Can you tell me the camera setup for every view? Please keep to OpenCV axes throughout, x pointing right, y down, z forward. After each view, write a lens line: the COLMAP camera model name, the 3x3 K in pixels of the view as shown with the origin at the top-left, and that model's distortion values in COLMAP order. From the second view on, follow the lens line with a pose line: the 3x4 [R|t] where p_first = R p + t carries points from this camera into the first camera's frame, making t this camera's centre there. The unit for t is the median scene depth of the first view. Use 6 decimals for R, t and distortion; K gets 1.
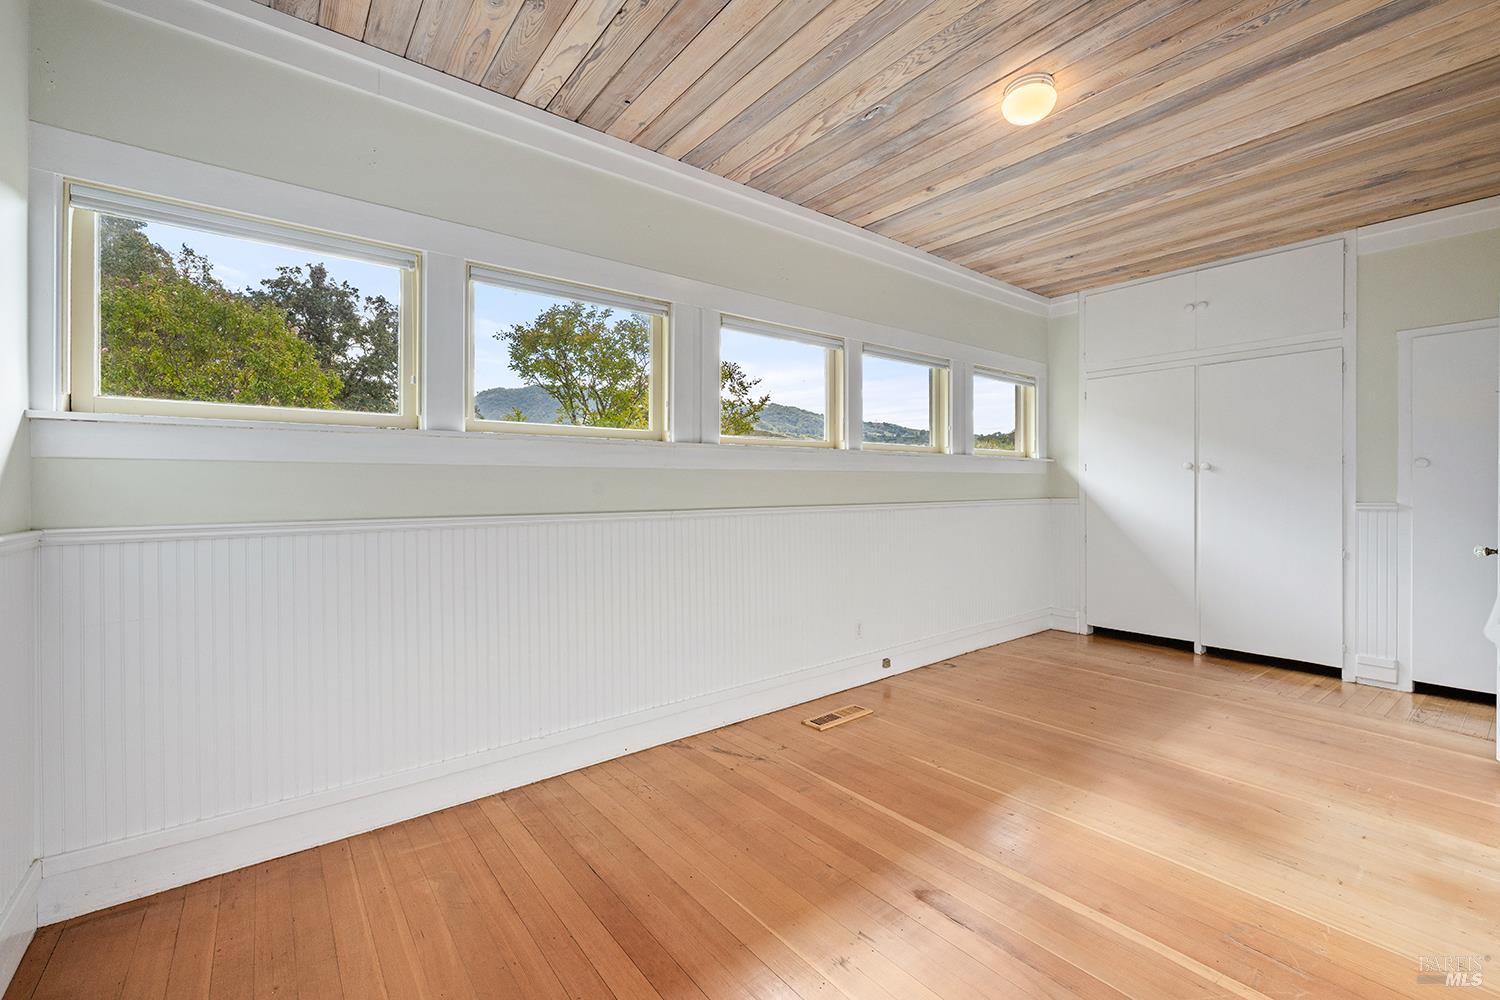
lens RADIAL K [[621.7, 0, 749.5], [0, 621.7, 491.8], [0, 0, 1]] dist [0.001045, -0.000297]
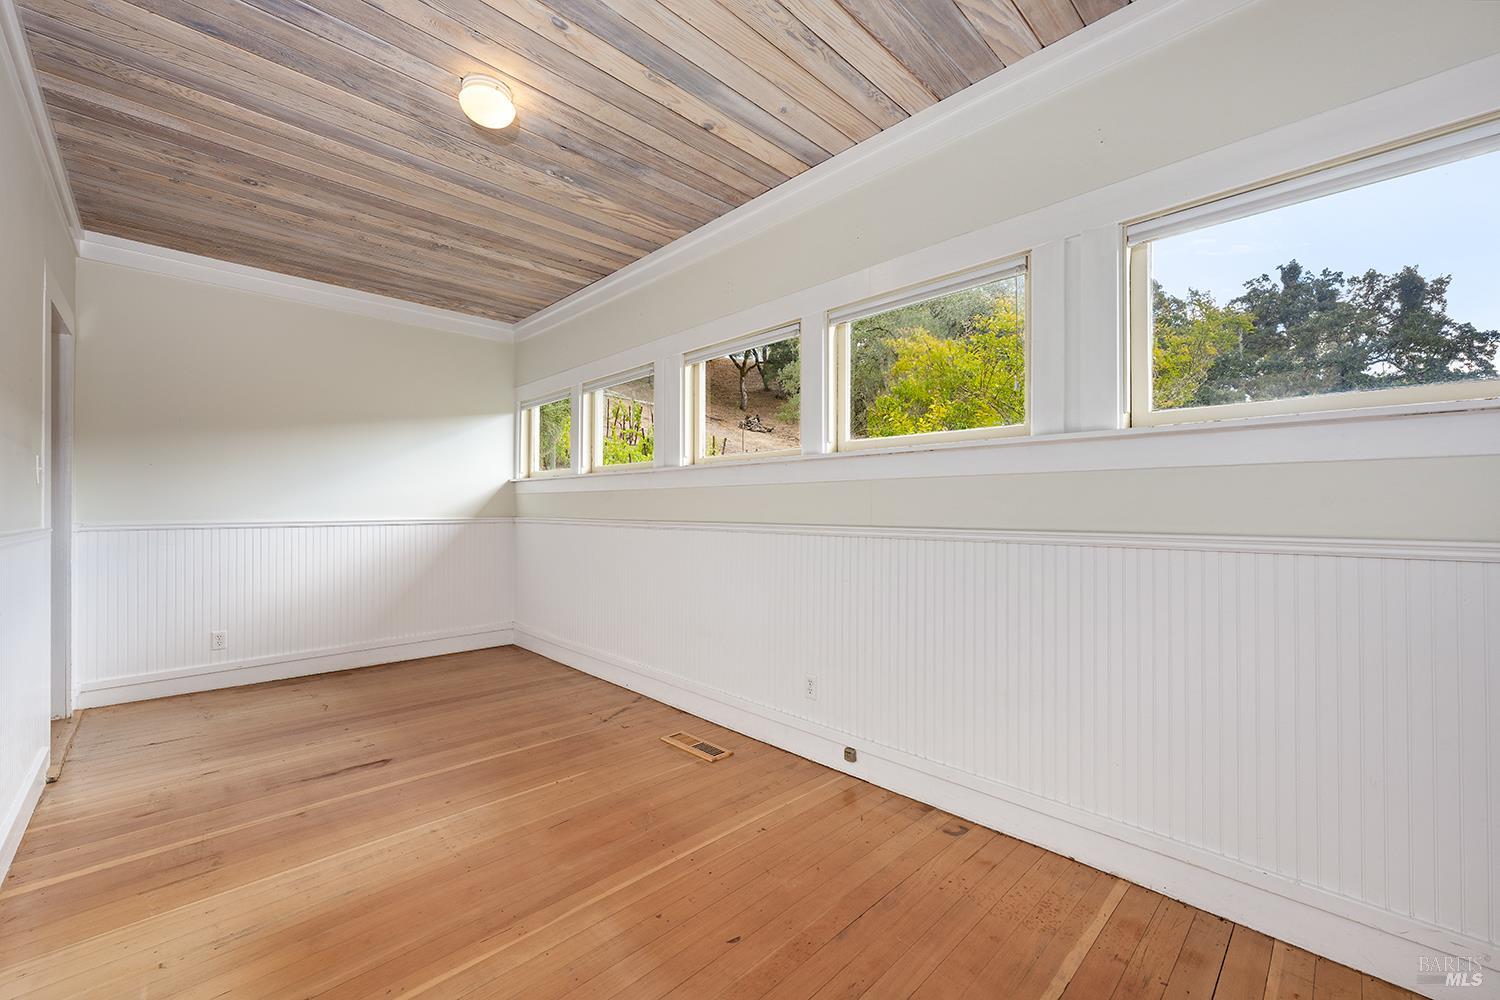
lens RADIAL K [[599.6, 0, 743.7], [0, 599.6, 503.2], [0, 0, 1]] dist [-0.000508, 0.000031]
pose [[0.108641, 0.000501, -0.994081, 1.140842], [-0.007953, 0.999968, -0.000365, -0.008481], [0.994049, 0.007946, 0.108641, 1.046609]]
